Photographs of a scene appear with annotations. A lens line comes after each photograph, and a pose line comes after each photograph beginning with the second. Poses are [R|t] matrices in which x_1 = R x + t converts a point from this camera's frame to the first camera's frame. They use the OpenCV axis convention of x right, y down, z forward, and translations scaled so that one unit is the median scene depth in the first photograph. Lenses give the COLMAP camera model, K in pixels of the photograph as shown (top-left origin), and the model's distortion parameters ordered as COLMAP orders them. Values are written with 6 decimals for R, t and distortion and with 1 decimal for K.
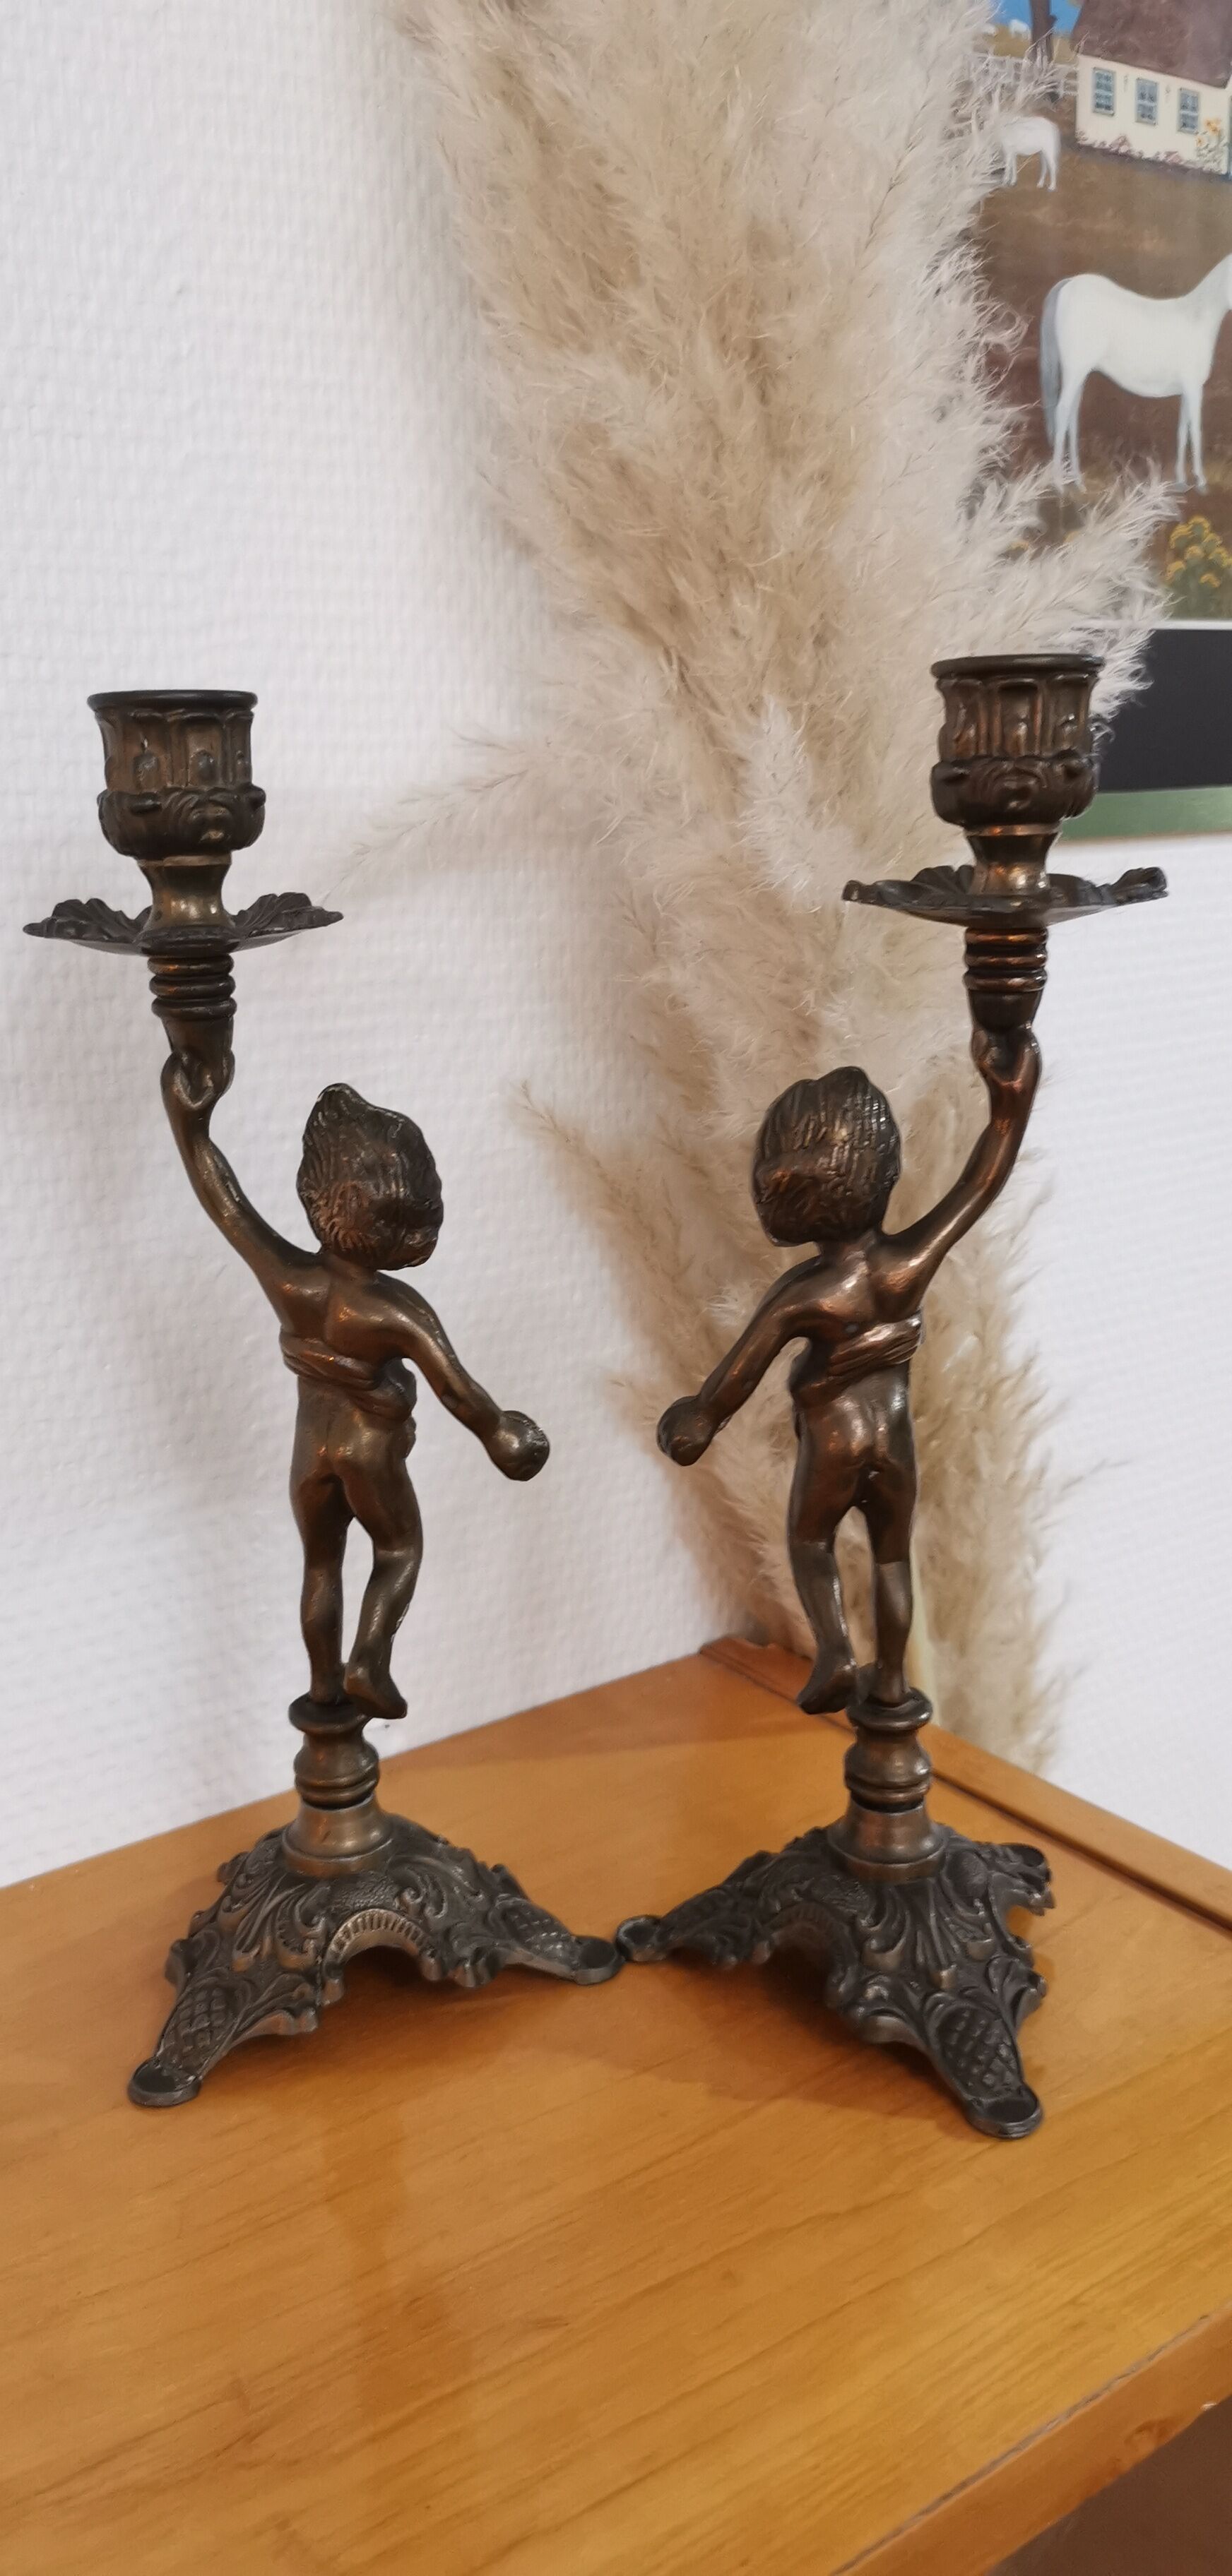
lens RADIAL K [[2027.9, 0, 593.3], [0, 2027.9, 1292.3], [0, 0, 1]] dist [0.045360, -0.072665]
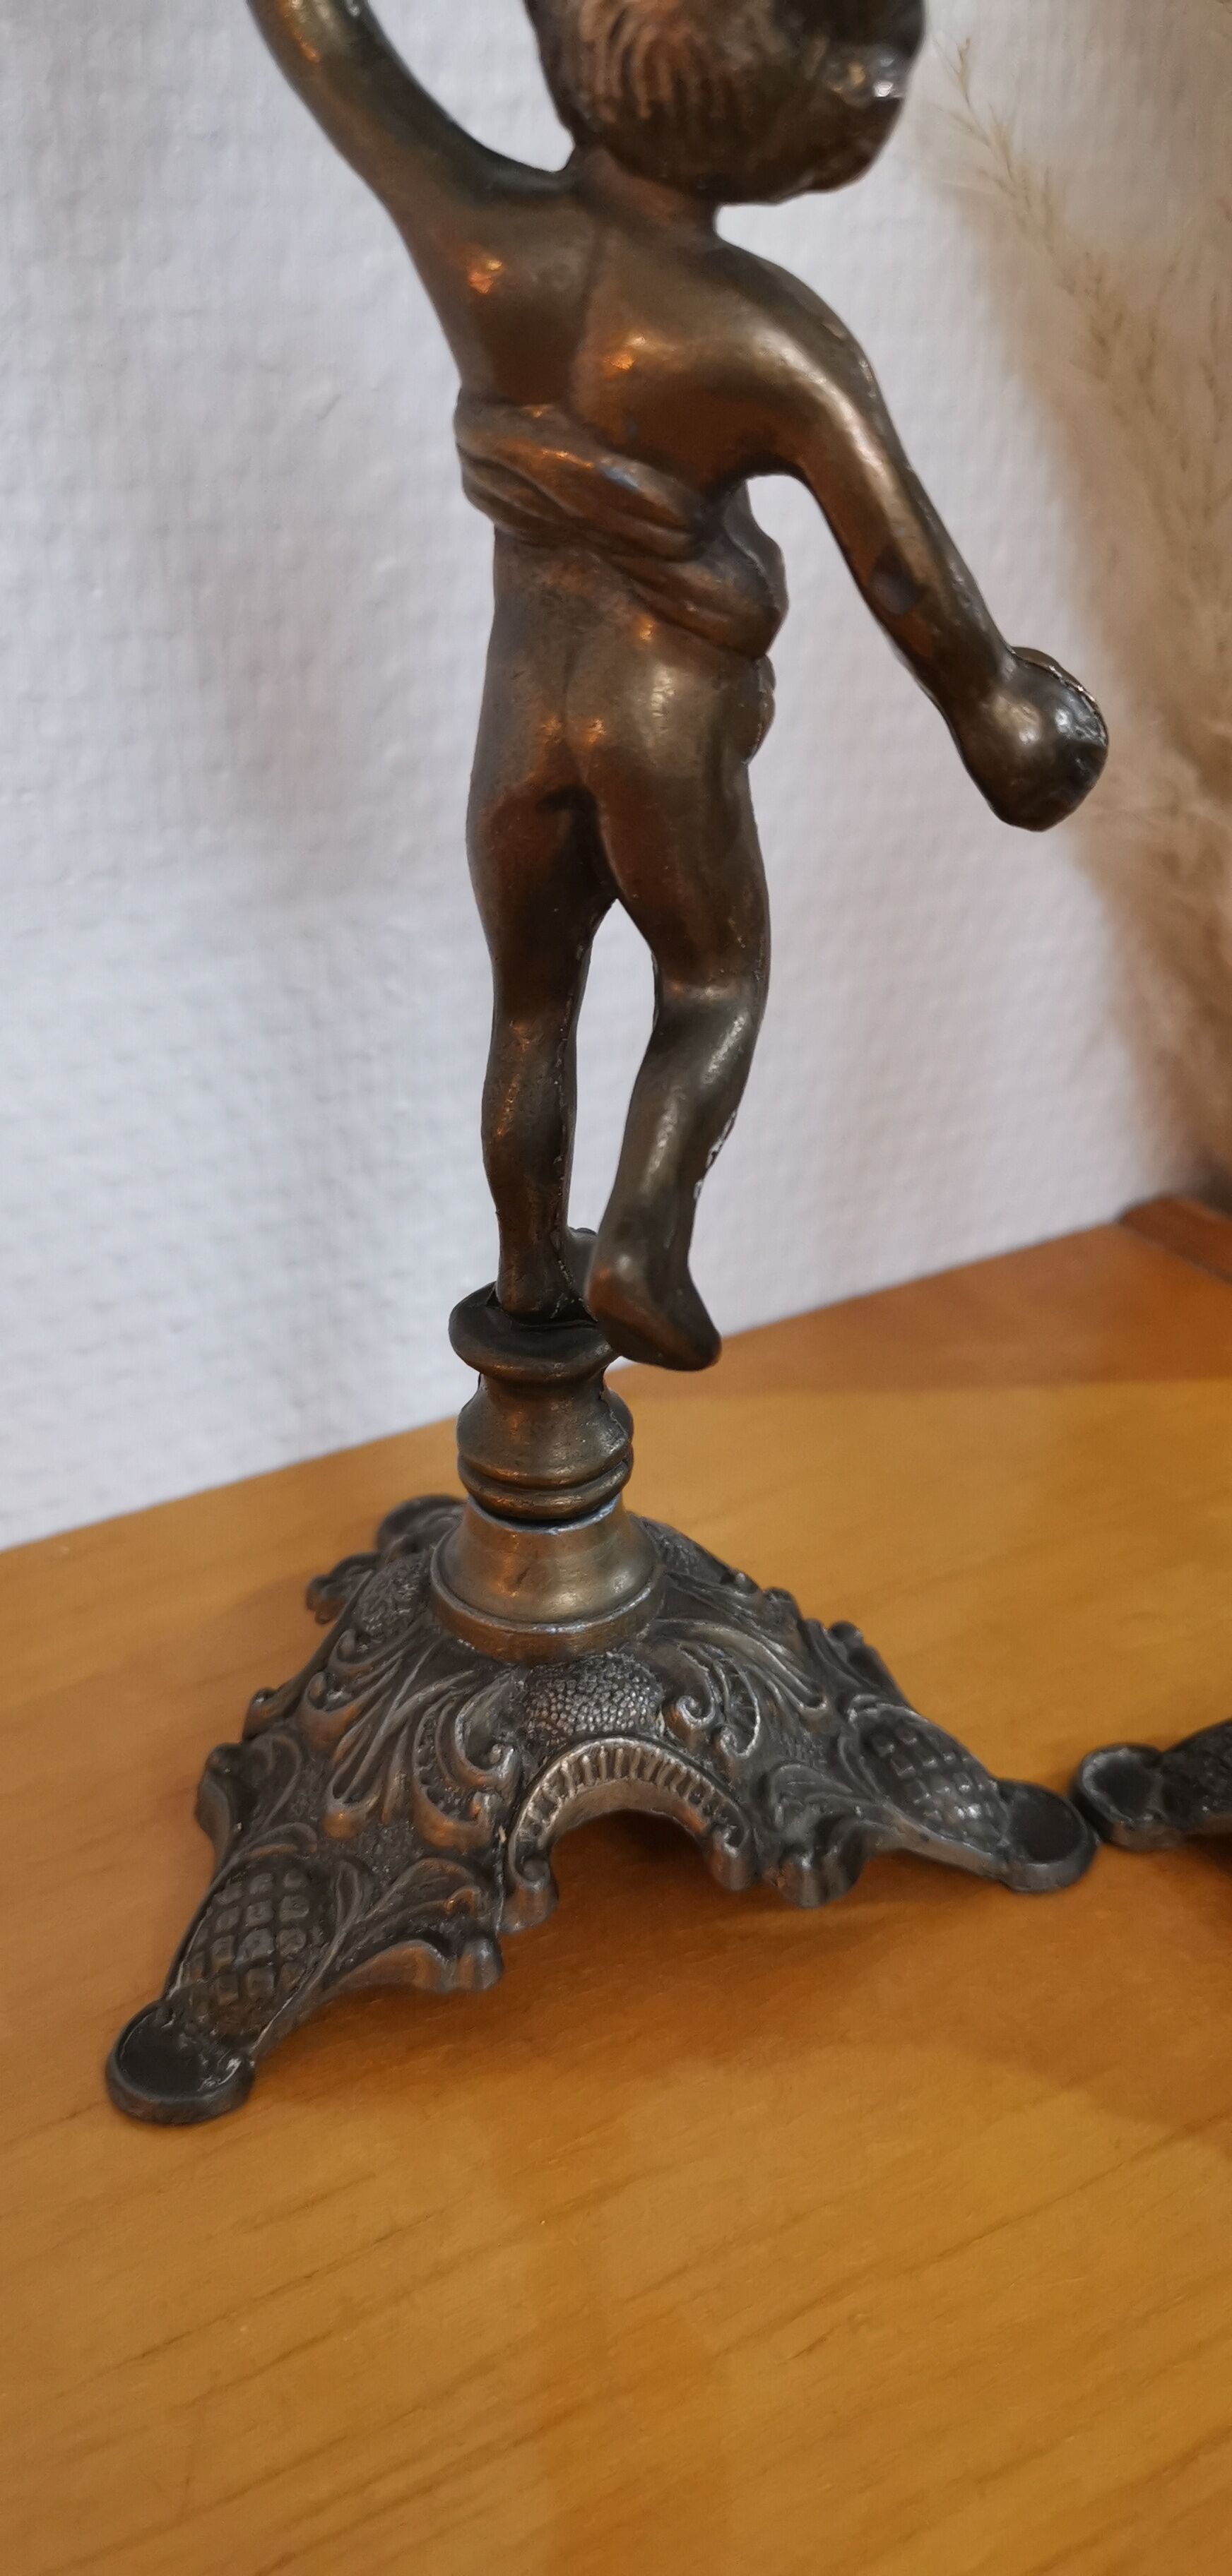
lens RADIAL K [[2042.0, 0, 610.8], [0, 2042.0, 1369.8], [0, 0, 1]] dist [-0.002193, -0.003442]
pose [[0.996457, 0.065814, -0.052373, -0.087795], [-0.049102, 0.960739, 0.273074, 0.086161], [0.068288, -0.269535, 0.960566, 0.549001]]
